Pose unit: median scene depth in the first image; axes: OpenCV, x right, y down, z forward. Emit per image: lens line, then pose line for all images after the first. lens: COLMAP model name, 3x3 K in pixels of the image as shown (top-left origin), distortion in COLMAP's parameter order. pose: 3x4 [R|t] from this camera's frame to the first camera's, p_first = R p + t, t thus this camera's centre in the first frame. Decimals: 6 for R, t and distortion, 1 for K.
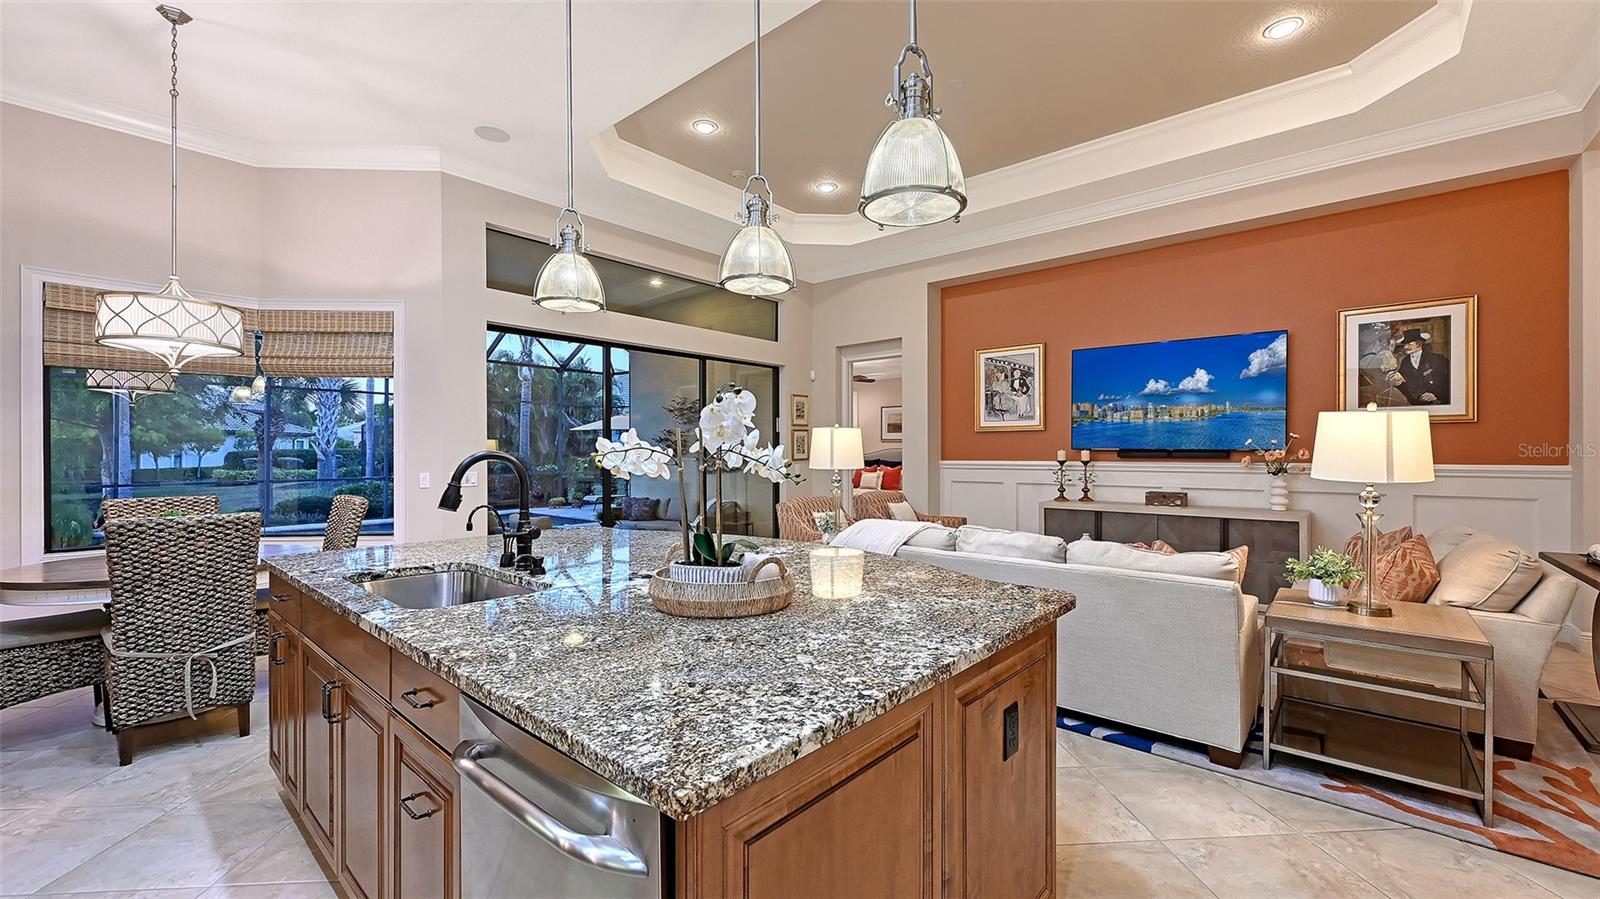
lens RADIAL K [[633.8, 0, 830.0], [0, 633.8, 450.6], [0, 0, 1]] dist [0.000786, 0.000136]
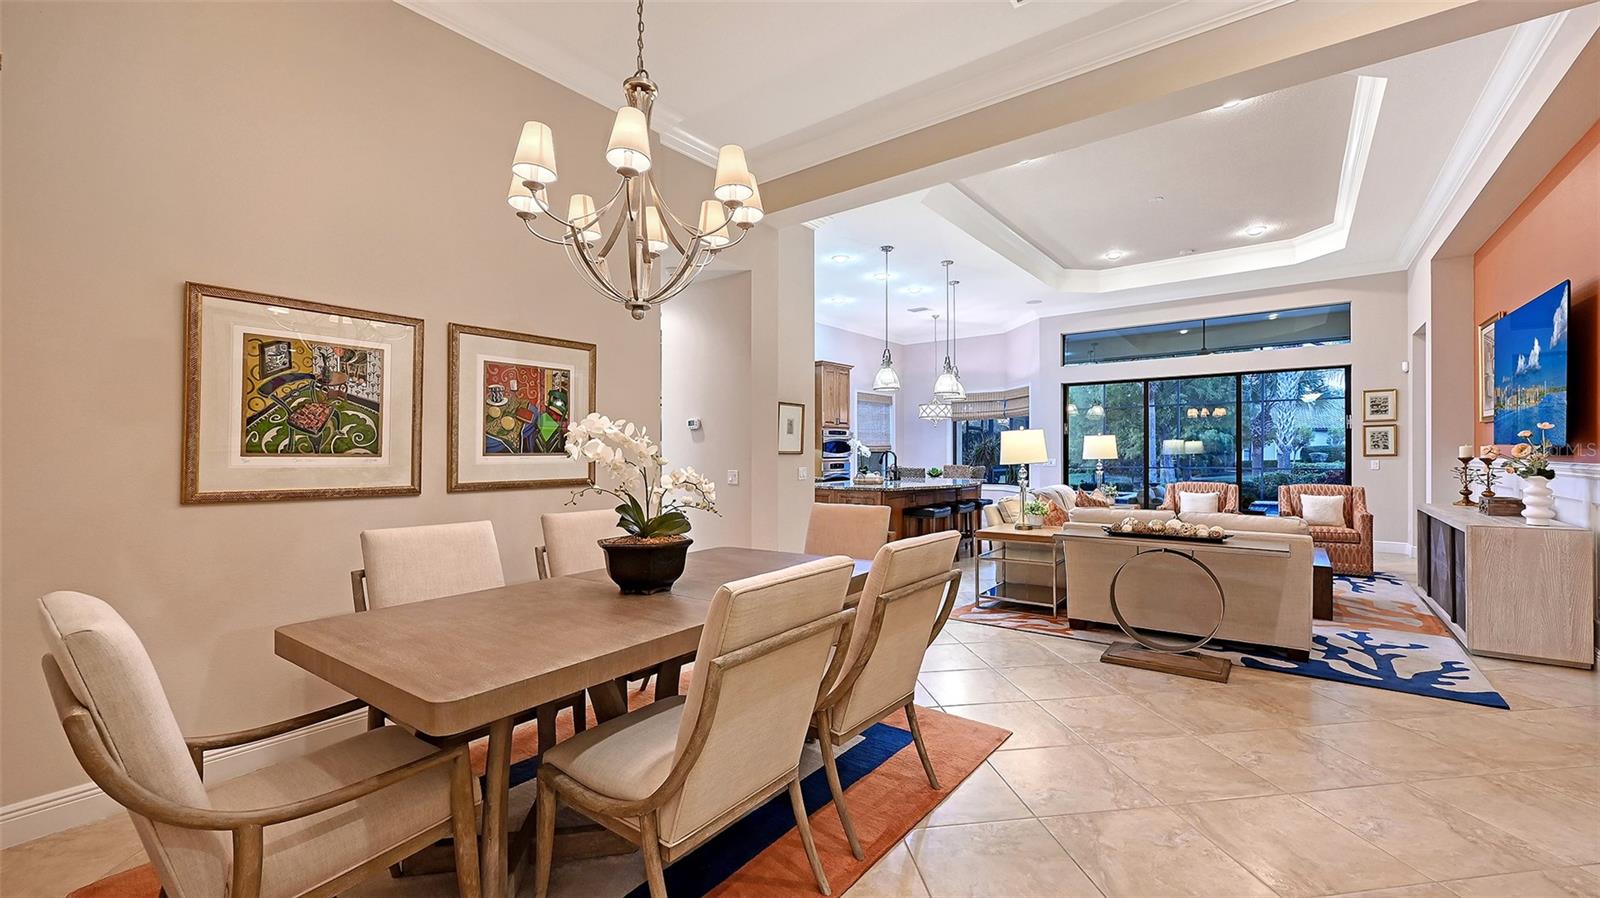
lens RADIAL K [[636.0, 0, 806.4], [0, 636.0, 452.6], [0, 0, 1]] dist [0.000058, -0.000032]
pose [[0.051985, 0.004777, -0.998636, 1.204630], [0.005381, 0.999973, 0.005064, -0.000456], [0.998633, -0.005637, 0.051958, 0.077525]]
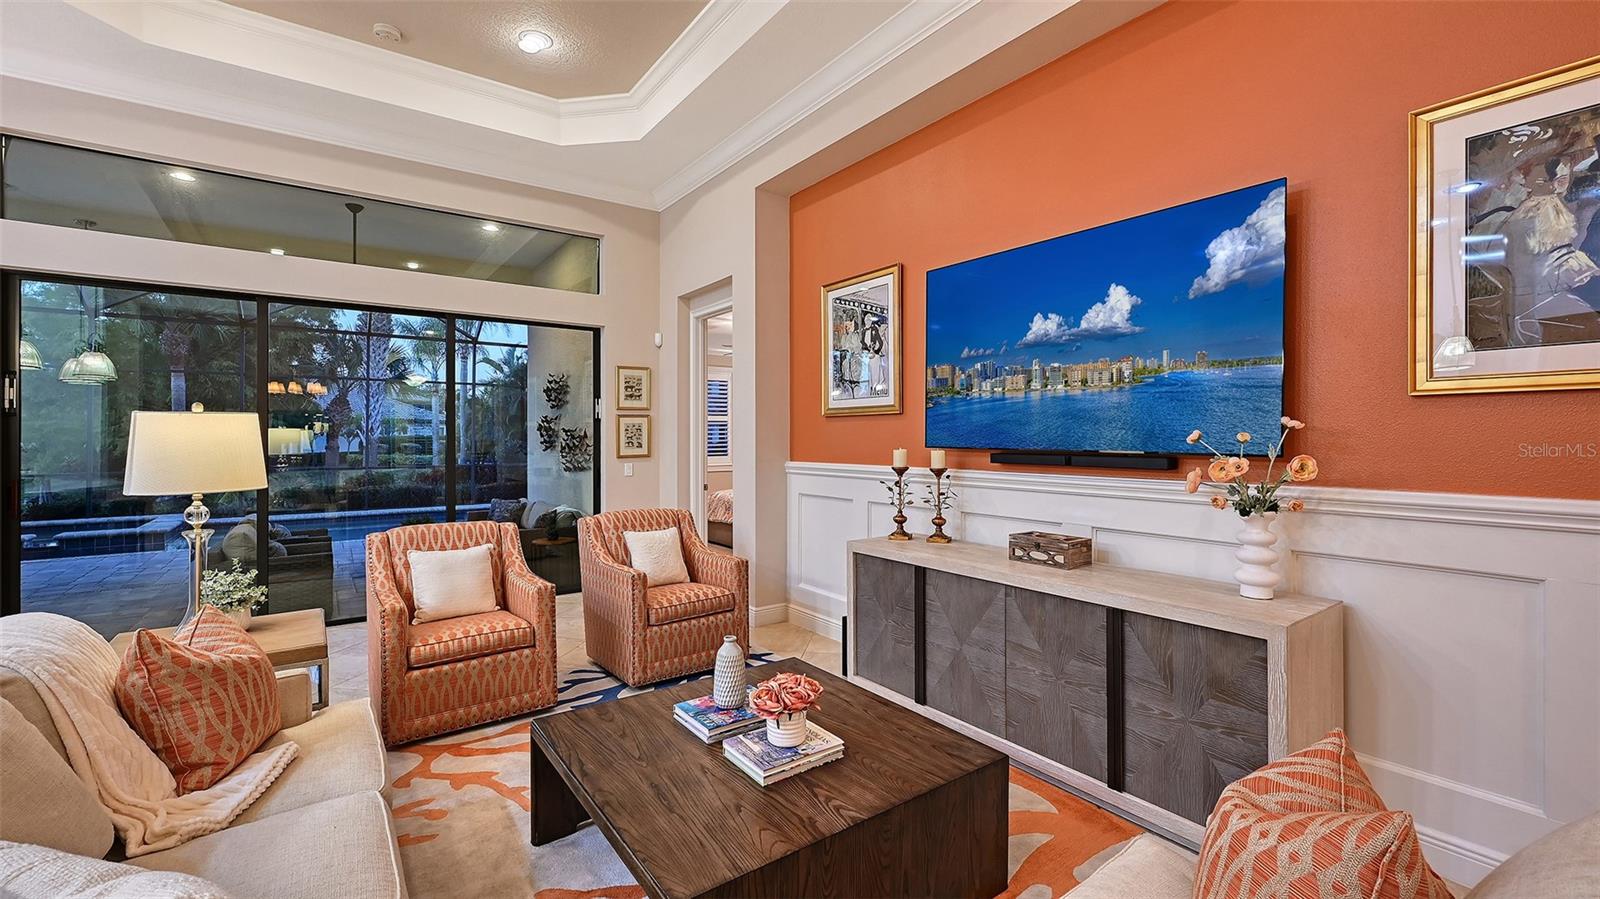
lens RADIAL K [[672.0, 0, 811.8], [0, 672.0, 440.1], [0, 0, 1]] dist [-0.001229, -0.000396]
pose [[0.971915, 0.003450, -0.235307, 0.442853], [-0.002584, 0.999989, 0.003988, -0.011266], [0.235318, -0.003268, 0.971913, 0.412843]]
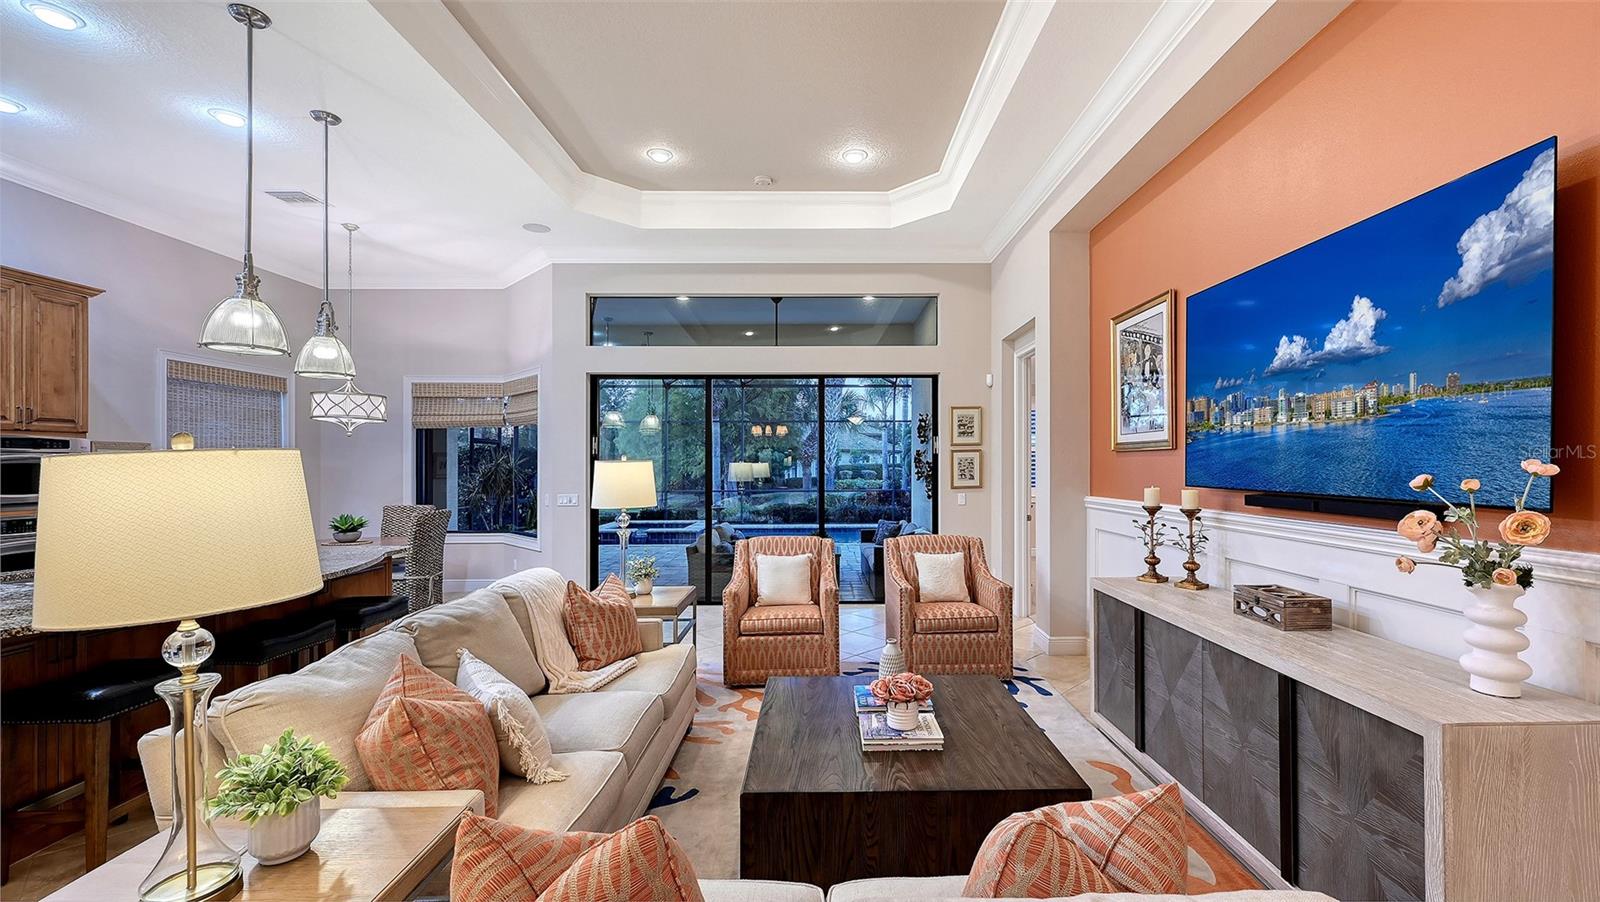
lens RADIAL K [[659.5, 0, 824.6], [0, 659.5, 464.7], [0, 0, 1]] dist [-0.001920, -0.000051]
pose [[0.652716, 0.000477, -0.757603, 0.627881], [0.000641, 0.999999, 0.001182, -0.021536], [0.757603, -0.001258, 0.652715, 0.433505]]
